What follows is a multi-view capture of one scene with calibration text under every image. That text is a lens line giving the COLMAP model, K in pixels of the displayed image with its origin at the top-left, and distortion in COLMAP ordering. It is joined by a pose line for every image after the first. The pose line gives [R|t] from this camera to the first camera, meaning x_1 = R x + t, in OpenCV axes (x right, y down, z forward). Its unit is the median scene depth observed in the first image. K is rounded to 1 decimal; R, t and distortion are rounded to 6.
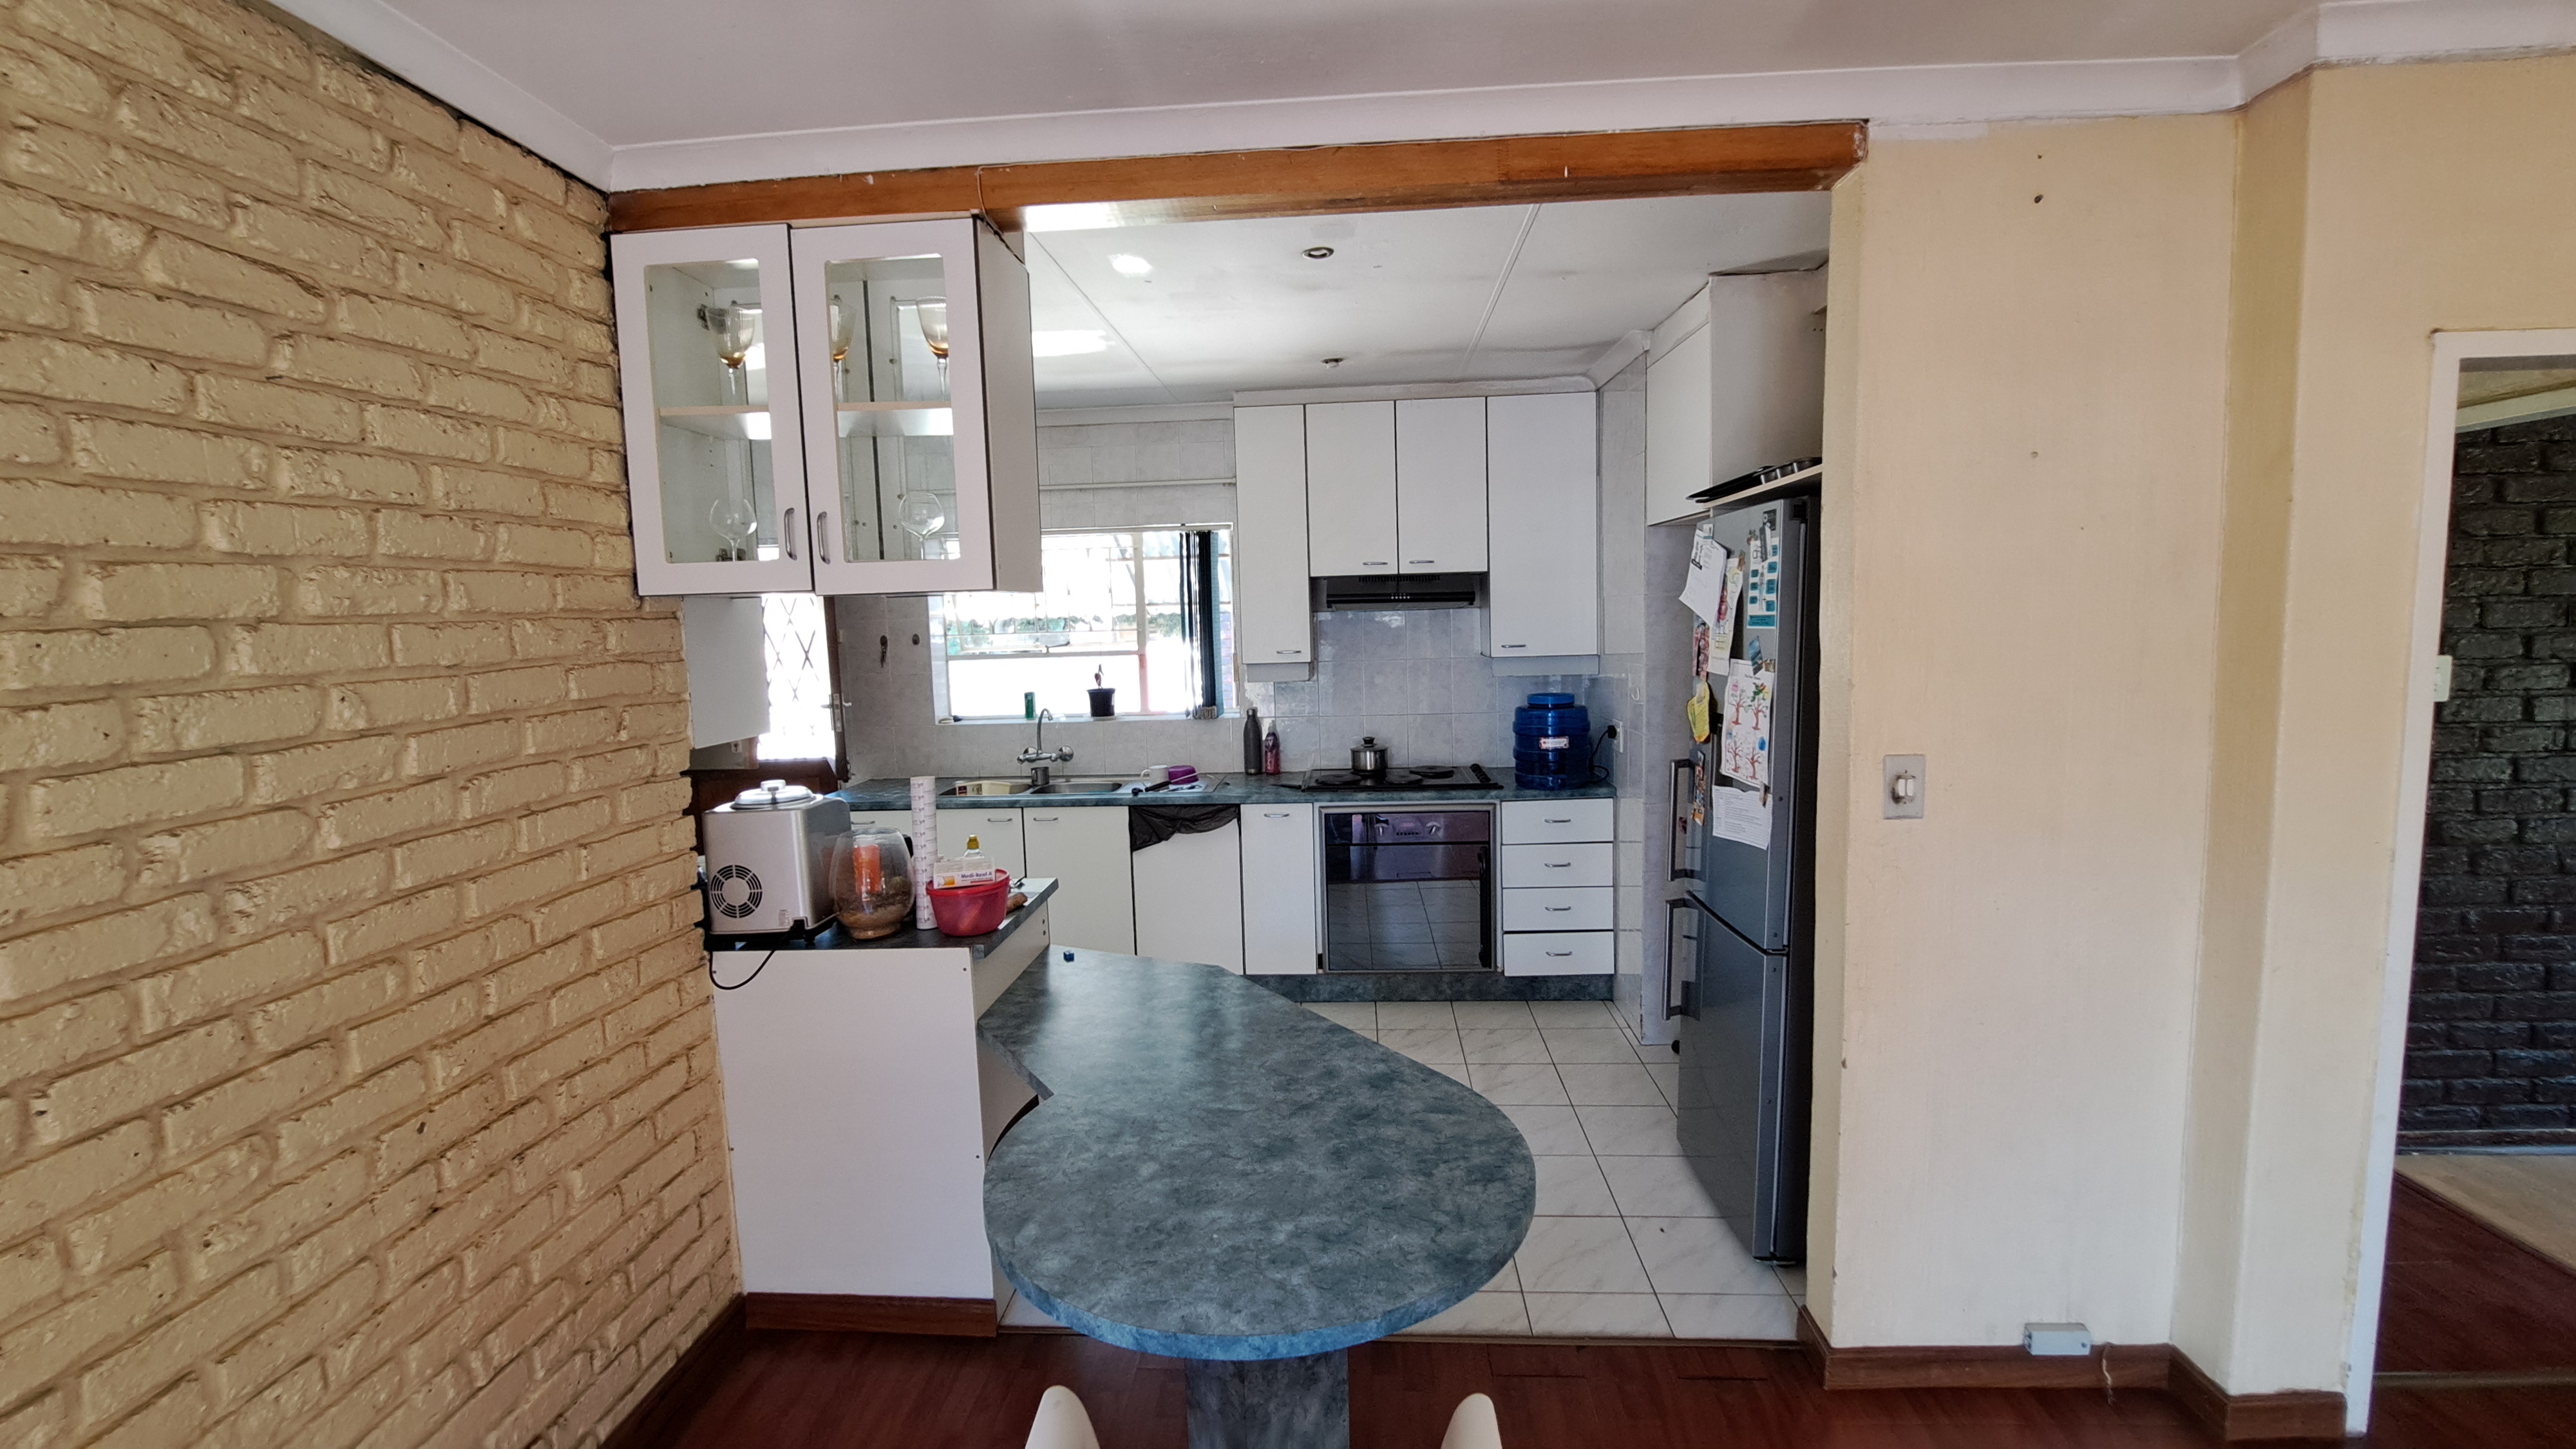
lens RADIAL K [[1028.0, 0, 1276.4], [0, 1028.0, 714.5], [0, 0, 1]] dist [-0.021853, 0.000931]
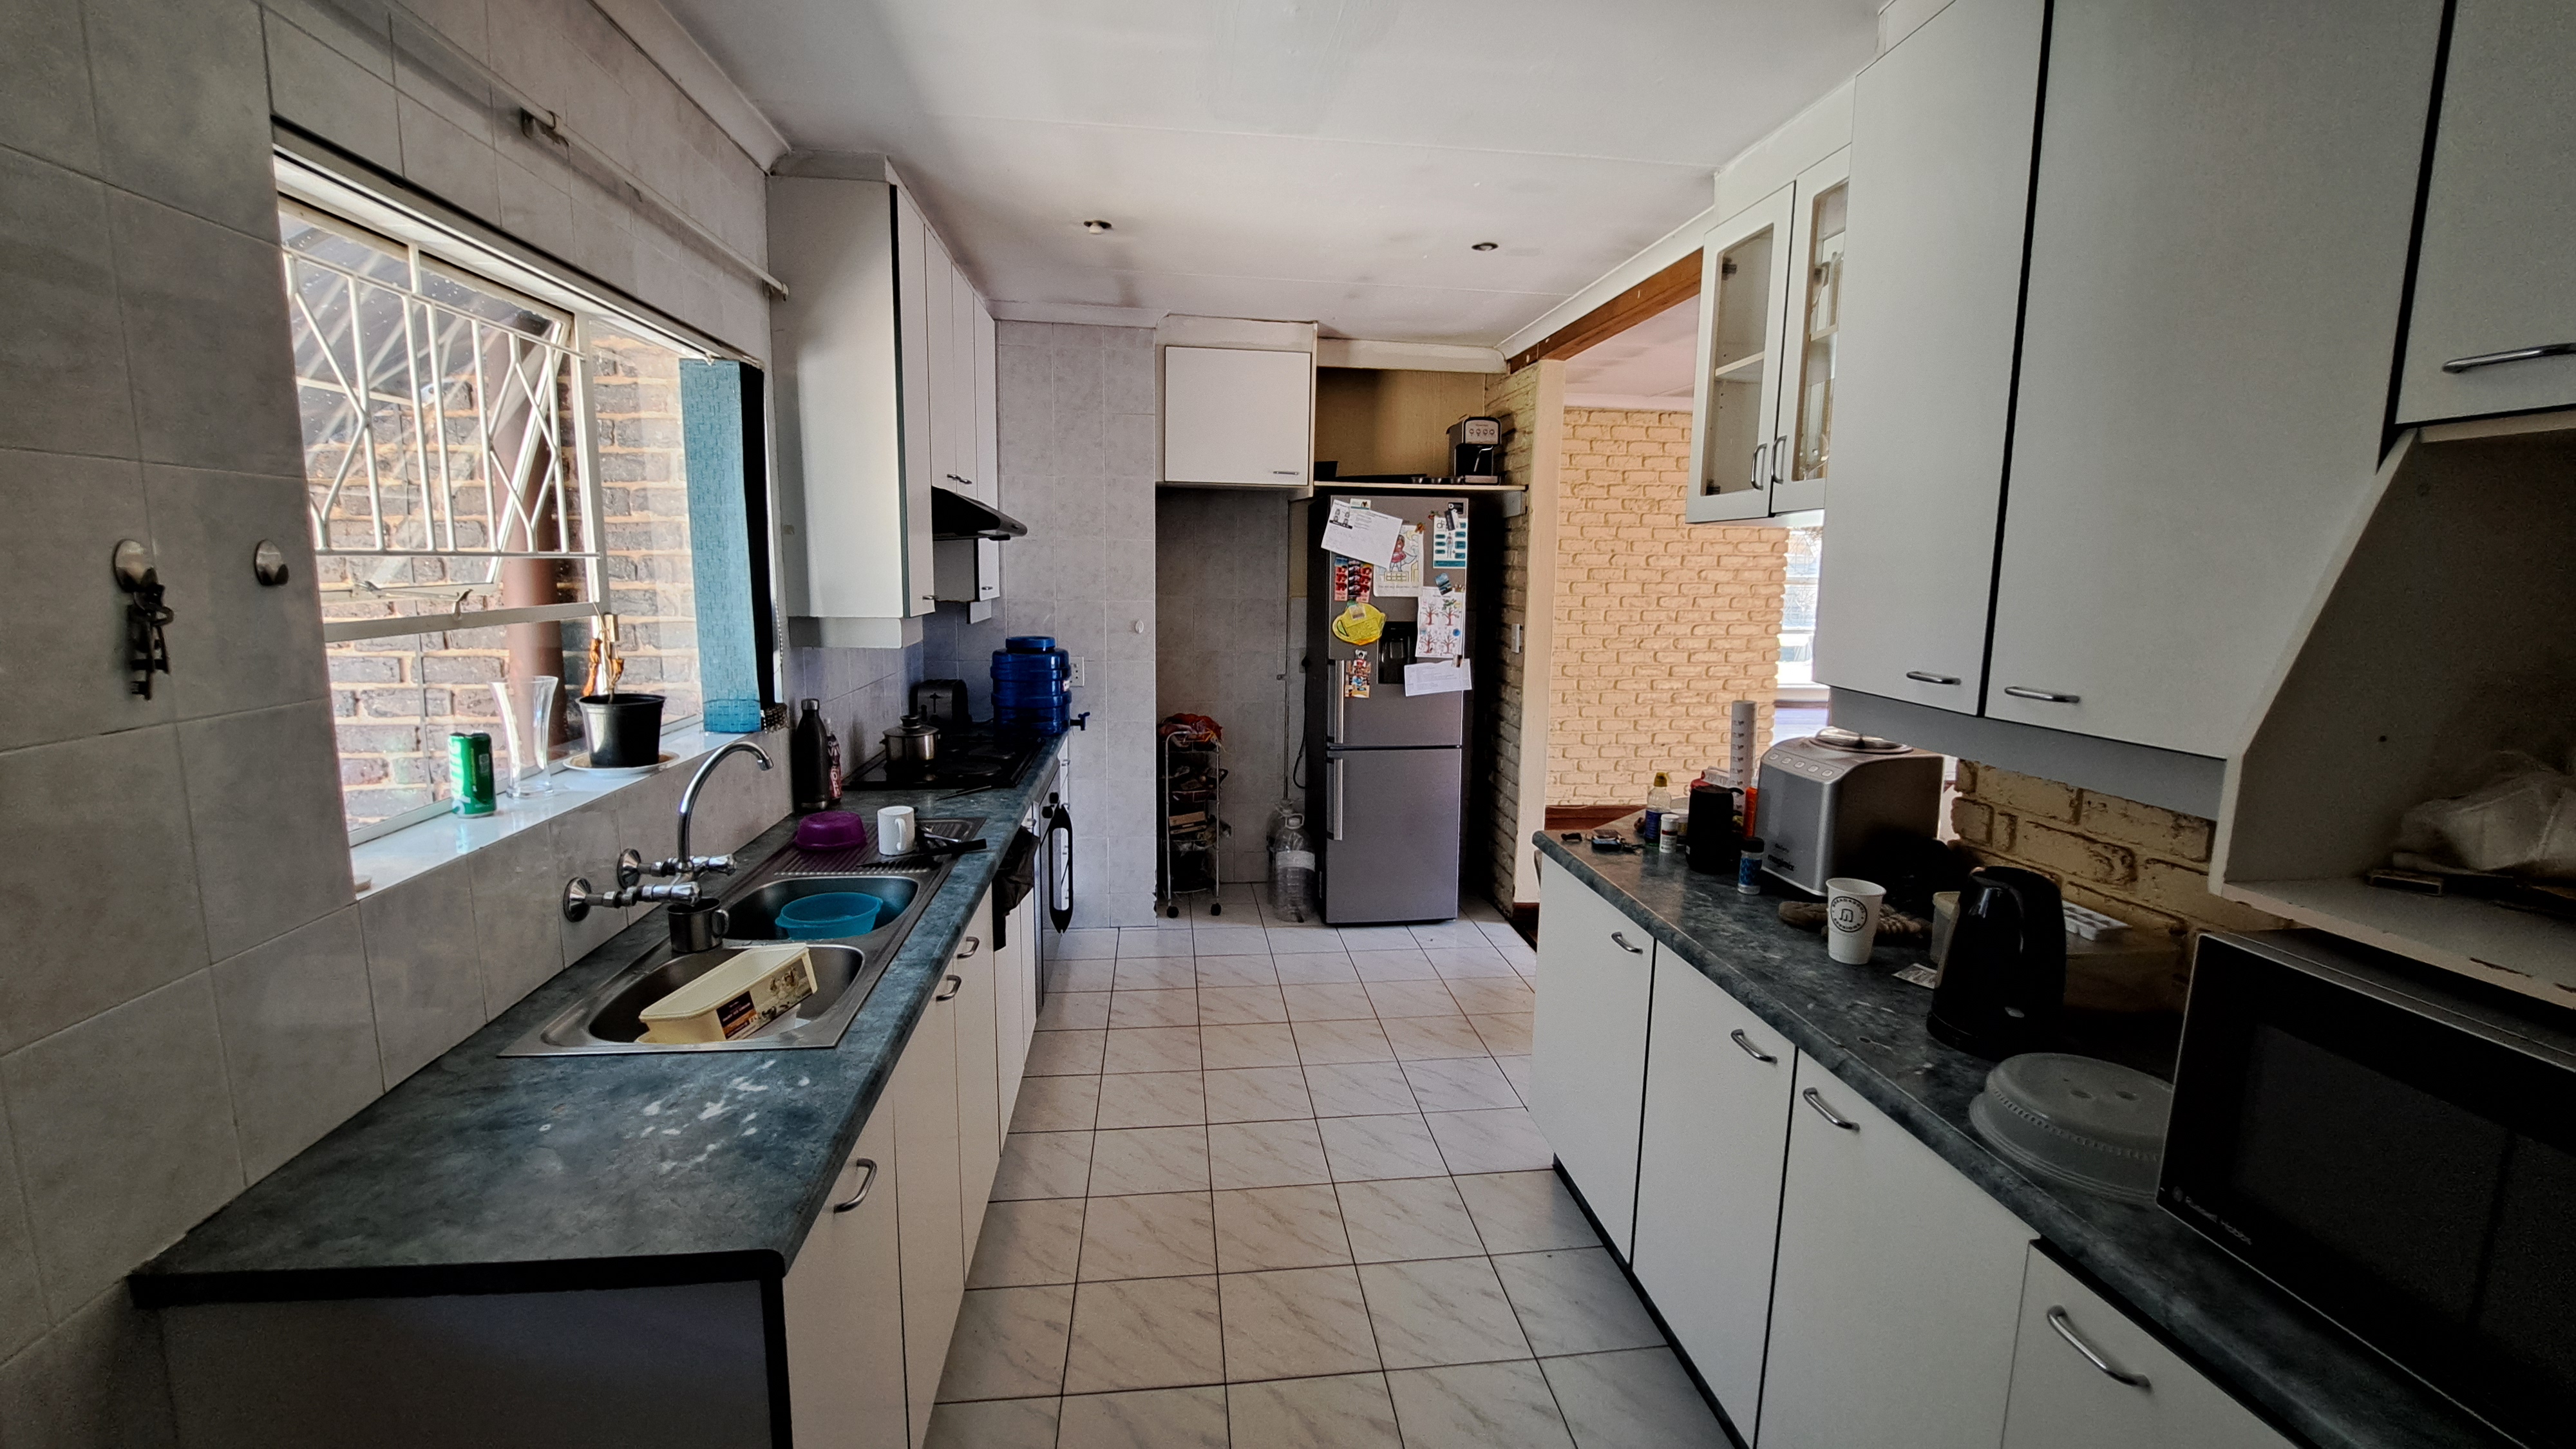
lens RADIAL K [[1028.0, 0, 1294.8], [0, 1028.0, 708.7], [0, 0, 1]] dist [-0.021853, 0.000931]
pose [[-0.197762, -0.107323, 0.974357, -1.202023], [0.089261, 0.987887, 0.126930, -0.090738], [-0.976178, 0.112074, -0.185786, 1.576117]]
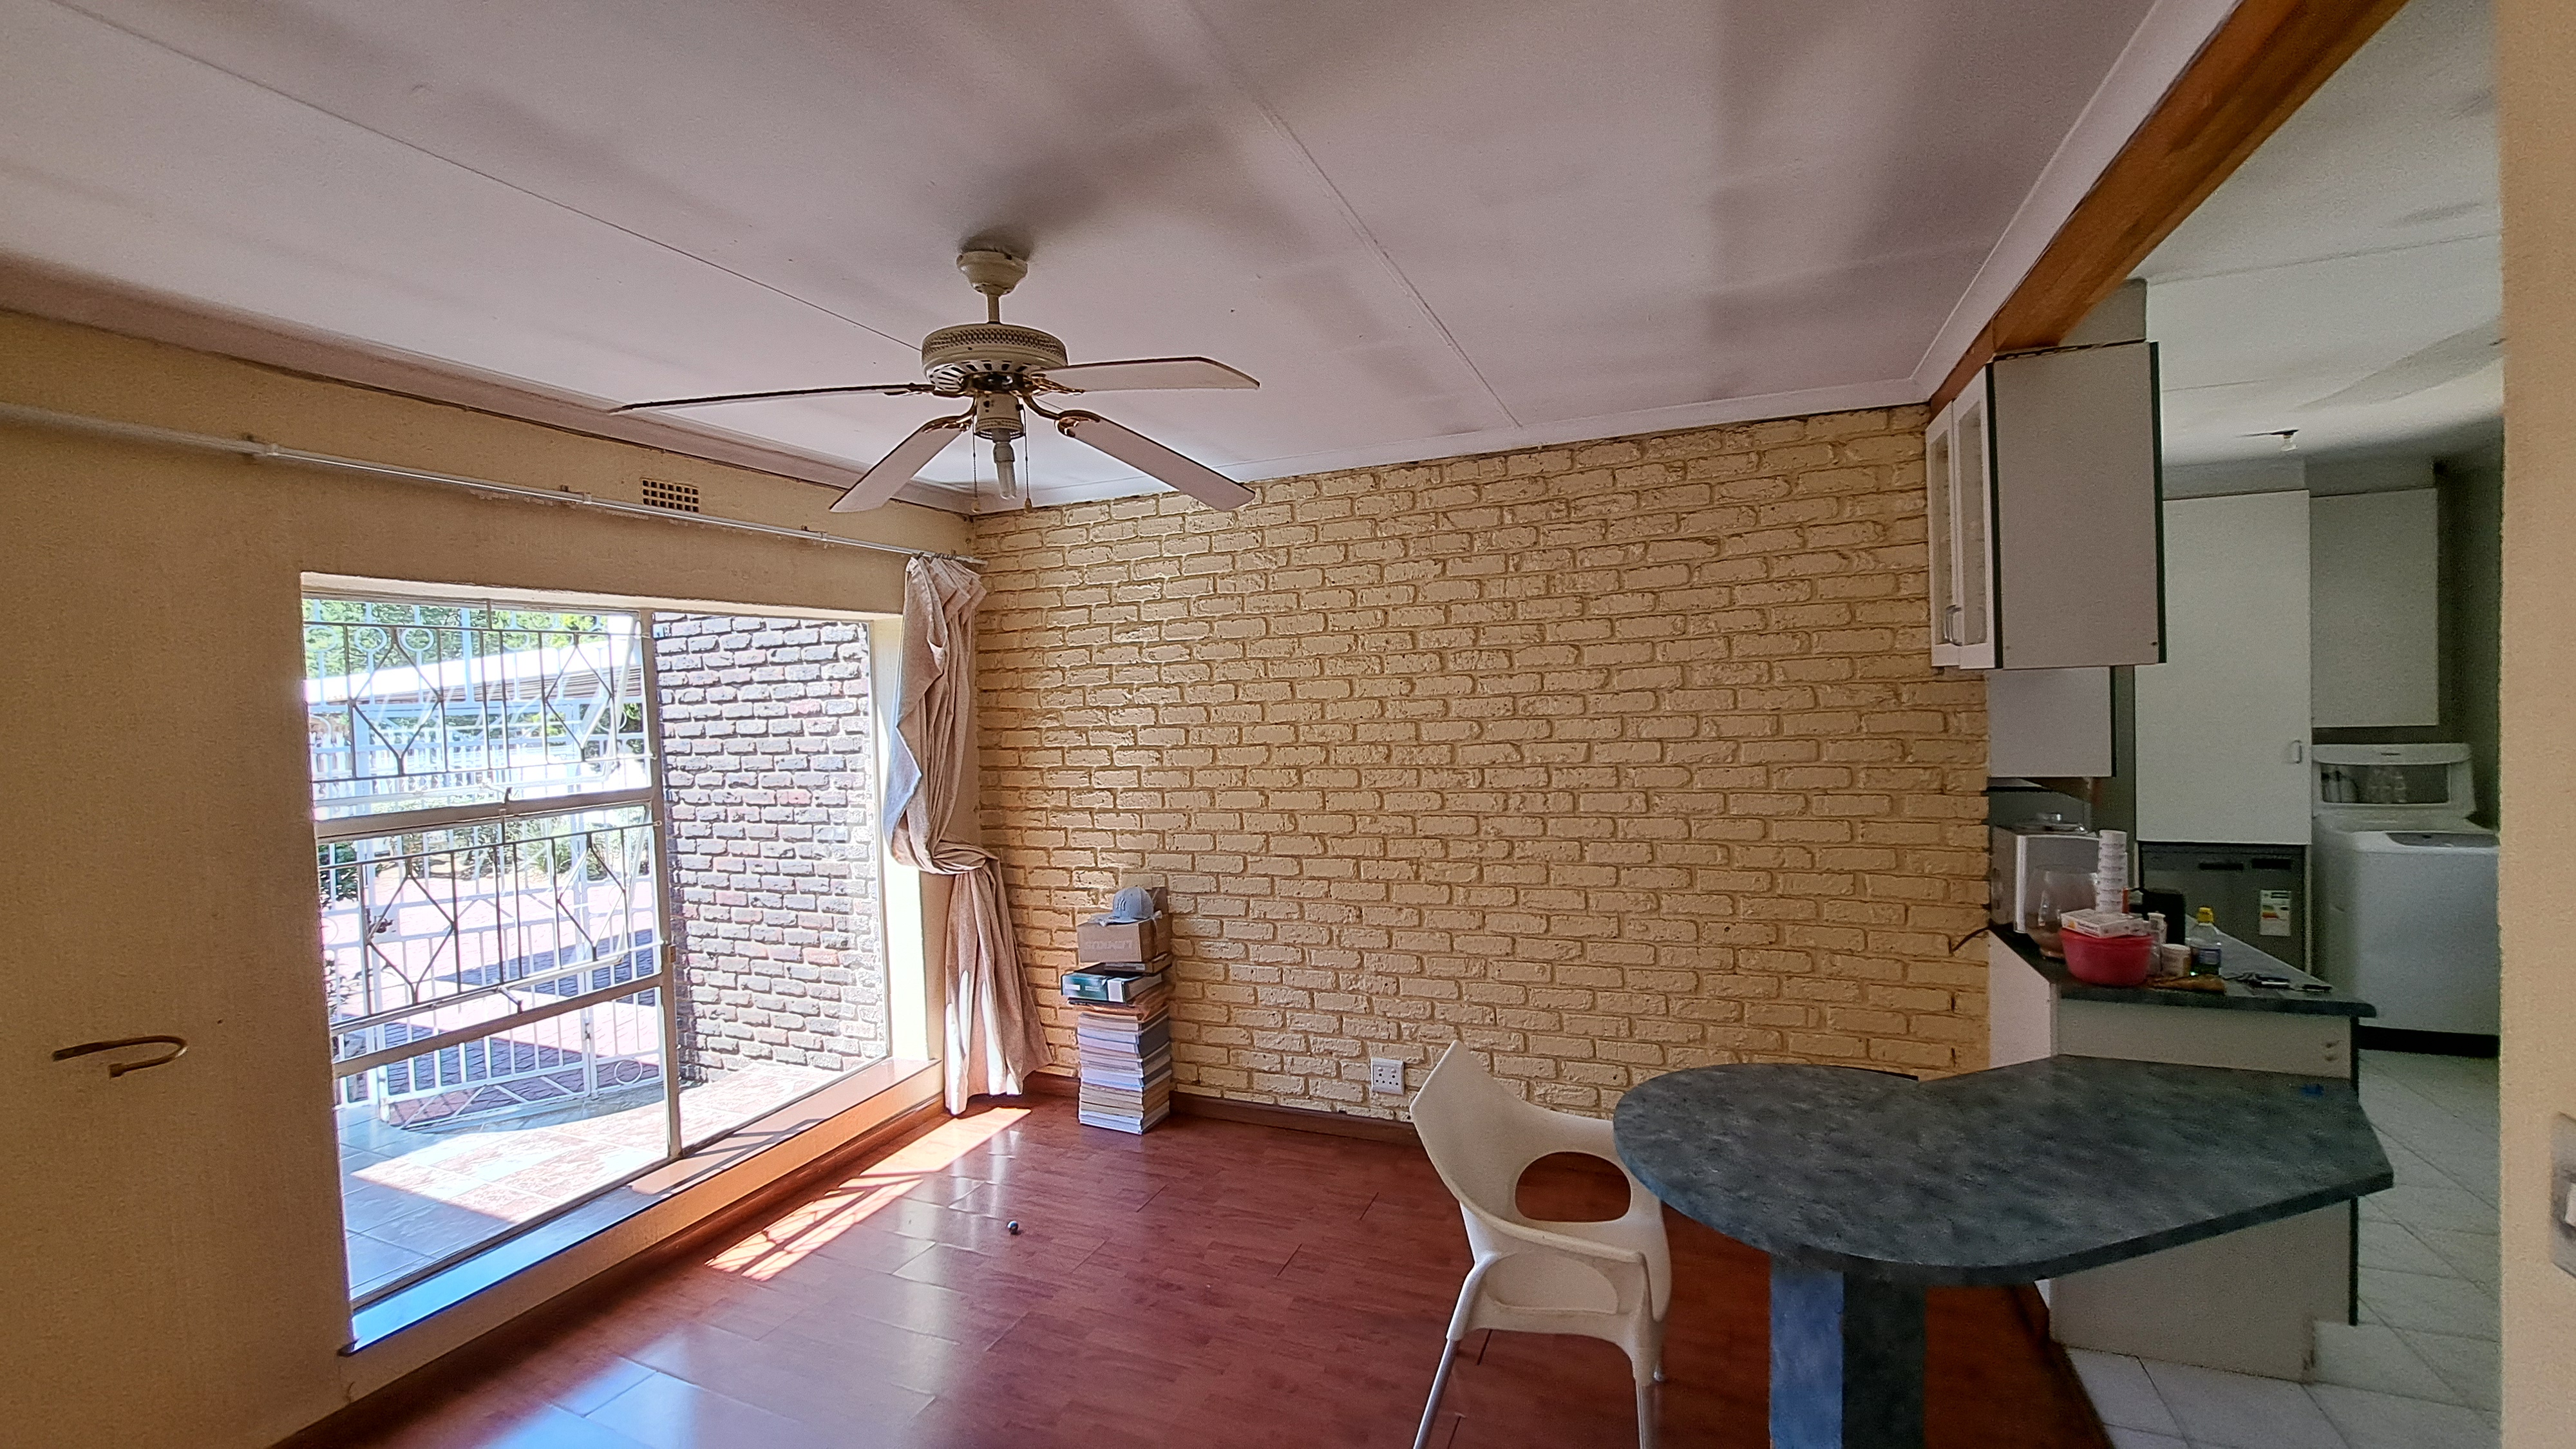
lens RADIAL K [[1028.0, 0, 1309.6], [0, 1028.0, 720.2], [0, 0, 1]] dist [-0.021853, 0.000931]
pose [[-0.306456, 0.068183, -0.949440, 0.892321], [-0.047978, 0.995057, 0.086945, -0.104416], [0.950675, 0.072197, -0.301670, 0.496853]]
